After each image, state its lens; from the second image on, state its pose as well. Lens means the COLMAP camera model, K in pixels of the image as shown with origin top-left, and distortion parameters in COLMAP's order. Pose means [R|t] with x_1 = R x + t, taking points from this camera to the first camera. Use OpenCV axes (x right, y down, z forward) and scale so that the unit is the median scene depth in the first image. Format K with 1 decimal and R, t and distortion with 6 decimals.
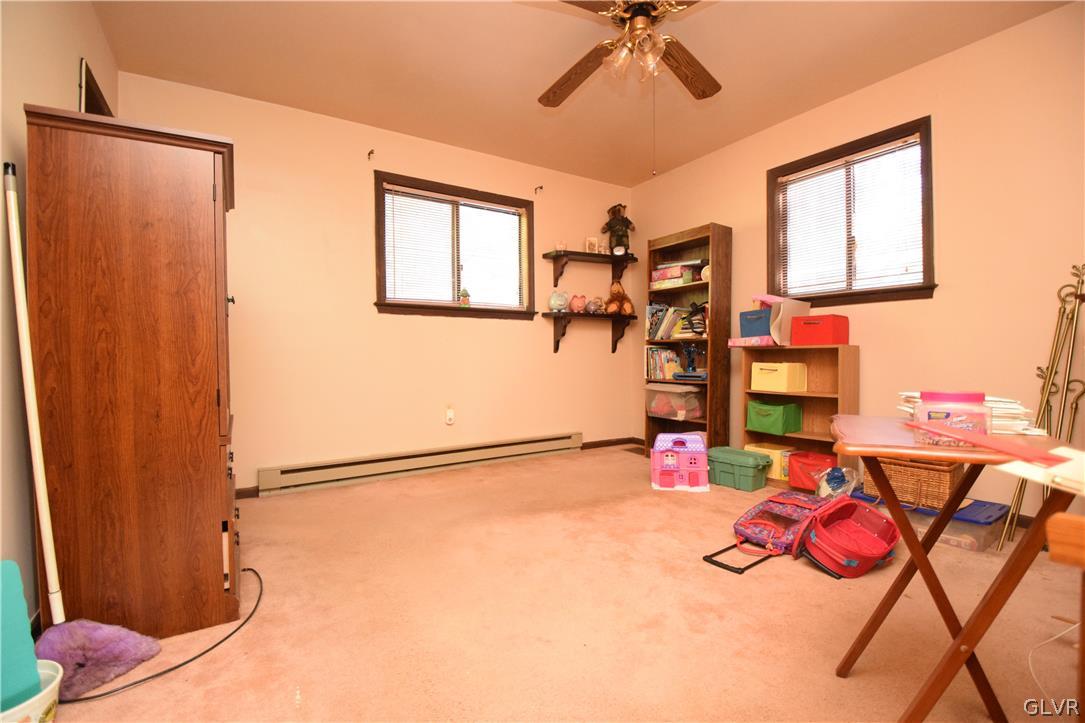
lens RADIAL K [[492.9, 0, 540.8], [0, 492.9, 359.4], [0, 0, 1]] dist [-0.001142, -0.000360]
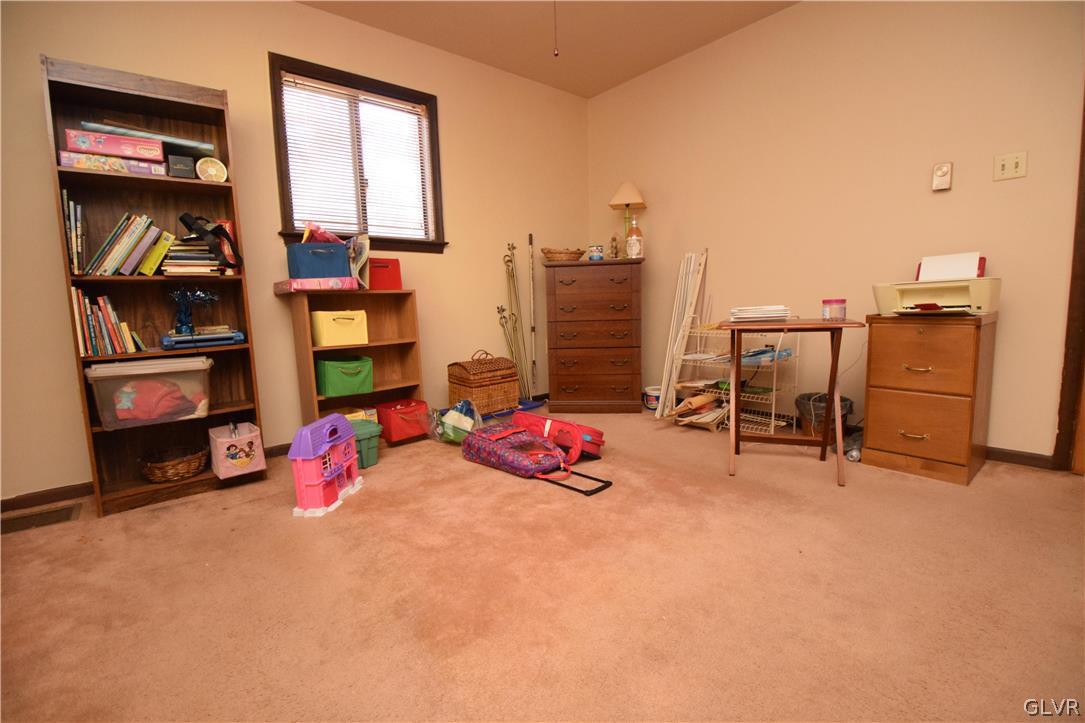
lens RADIAL K [[492.9, 0, 540.8], [0, 492.9, 359.4], [0, 0, 1]] dist [-0.001142, -0.000360]
pose [[-0.120194, -0.107835, 0.986876, -0.407107], [0.038801, 0.992813, 0.113210, 0.007581], [-0.991992, 0.051899, -0.115146, 0.786142]]
